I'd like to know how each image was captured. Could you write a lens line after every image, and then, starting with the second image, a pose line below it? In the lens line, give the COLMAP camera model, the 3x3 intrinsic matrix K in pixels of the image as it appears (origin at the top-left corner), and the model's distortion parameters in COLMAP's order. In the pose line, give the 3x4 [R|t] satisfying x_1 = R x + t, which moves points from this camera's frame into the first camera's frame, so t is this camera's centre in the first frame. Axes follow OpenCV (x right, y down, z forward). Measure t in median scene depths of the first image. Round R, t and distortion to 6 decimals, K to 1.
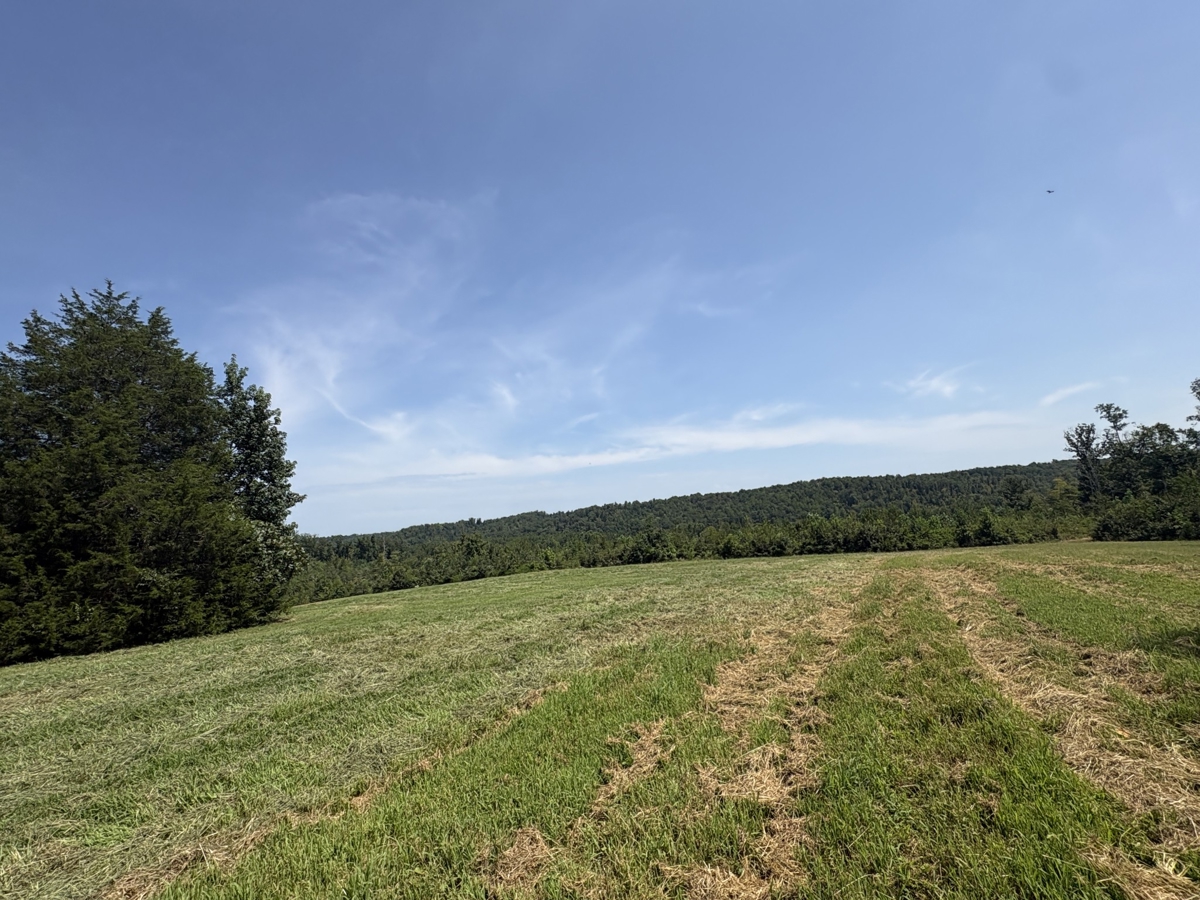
lens RADIAL K [[559.2, 0, 596.2], [0, 559.2, 451.7], [0, 0, 1]] dist [0.001392, 0.000291]
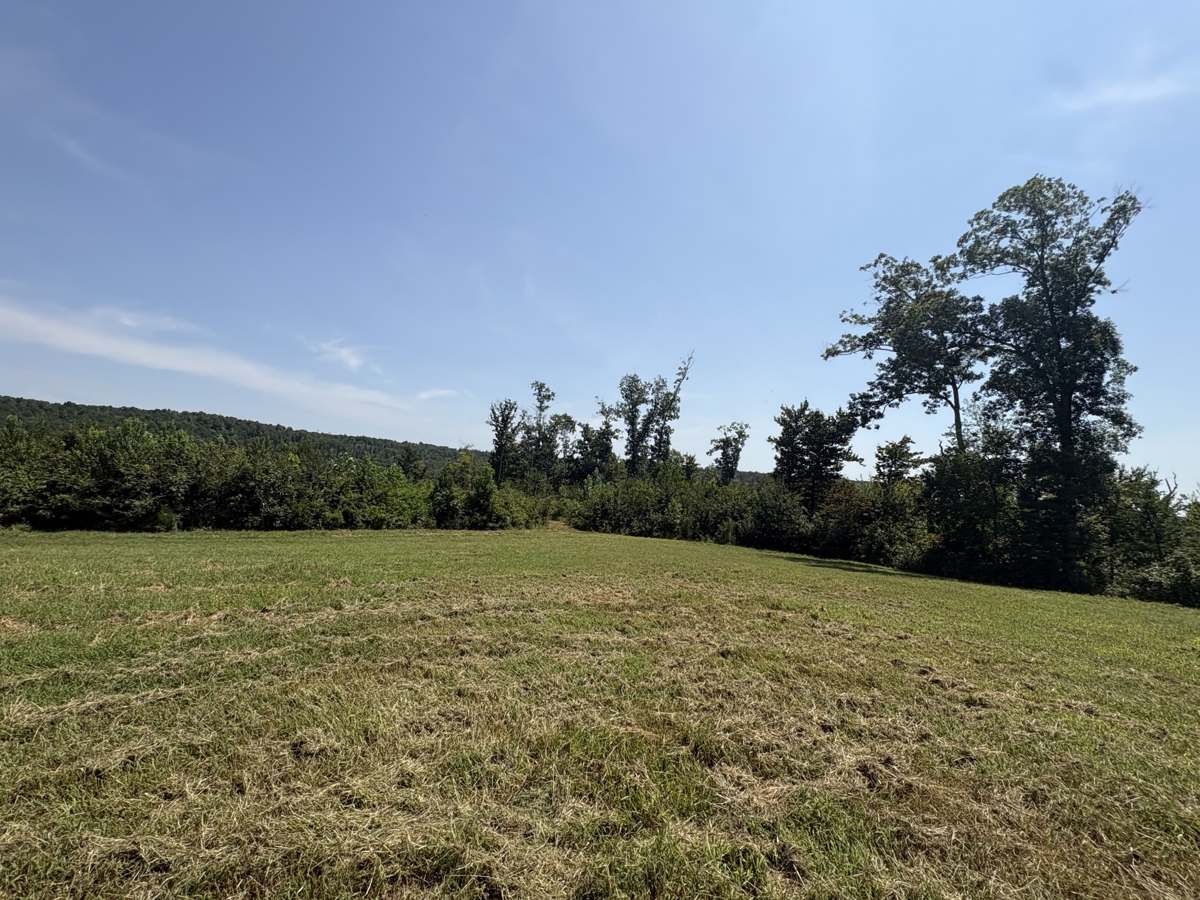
lens RADIAL K [[559.2, 0, 596.1], [0, 559.2, 447.5], [0, 0, 1]] dist [0.001392, 0.000291]
pose [[0.519907, 0.175875, 0.835921, 0.274623], [-0.234598, 0.970346, -0.058248, 0.091603], [-0.821377, -0.165822, 0.545750, 0.594829]]
